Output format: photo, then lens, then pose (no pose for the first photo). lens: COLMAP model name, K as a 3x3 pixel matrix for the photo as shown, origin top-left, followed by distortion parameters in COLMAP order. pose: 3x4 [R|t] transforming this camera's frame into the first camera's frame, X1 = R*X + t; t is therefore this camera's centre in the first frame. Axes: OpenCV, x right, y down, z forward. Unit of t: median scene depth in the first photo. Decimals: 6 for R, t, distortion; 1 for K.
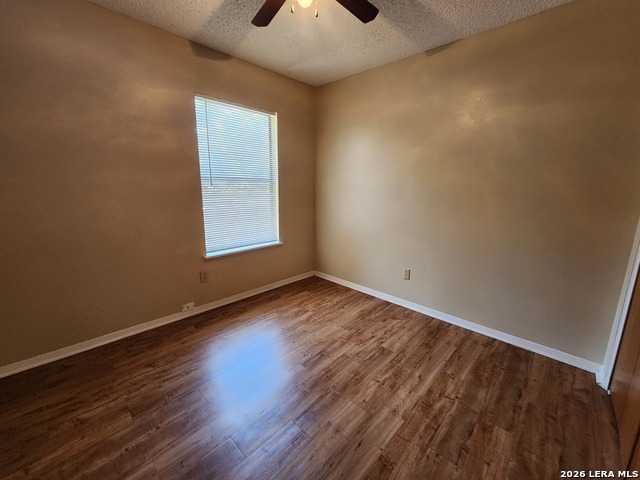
lens RADIAL K [[261.0, 0, 326.1], [0, 261.0, 235.7], [0, 0, 1]] dist [0.003596, -0.002186]
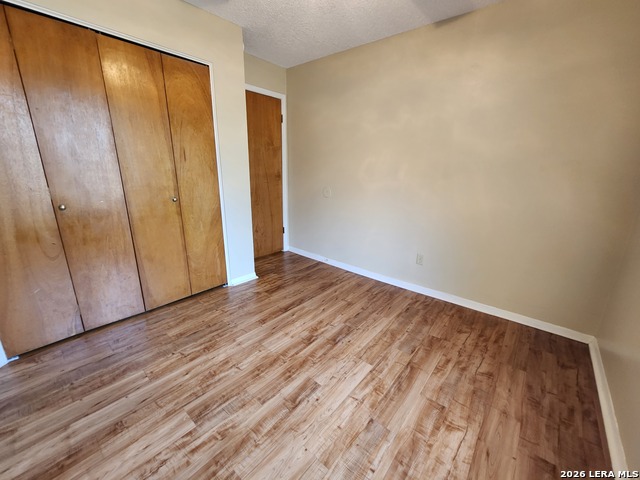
lens RADIAL K [[261.0, 0, 326.1], [0, 261.0, 235.7], [0, 0, 1]] dist [0.003596, -0.002186]
pose [[-0.997597, -0.018743, -0.066704, -0.053047], [-0.046022, 0.898913, 0.435703, -0.309218], [0.051795, 0.437726, -0.897615, 1.636140]]
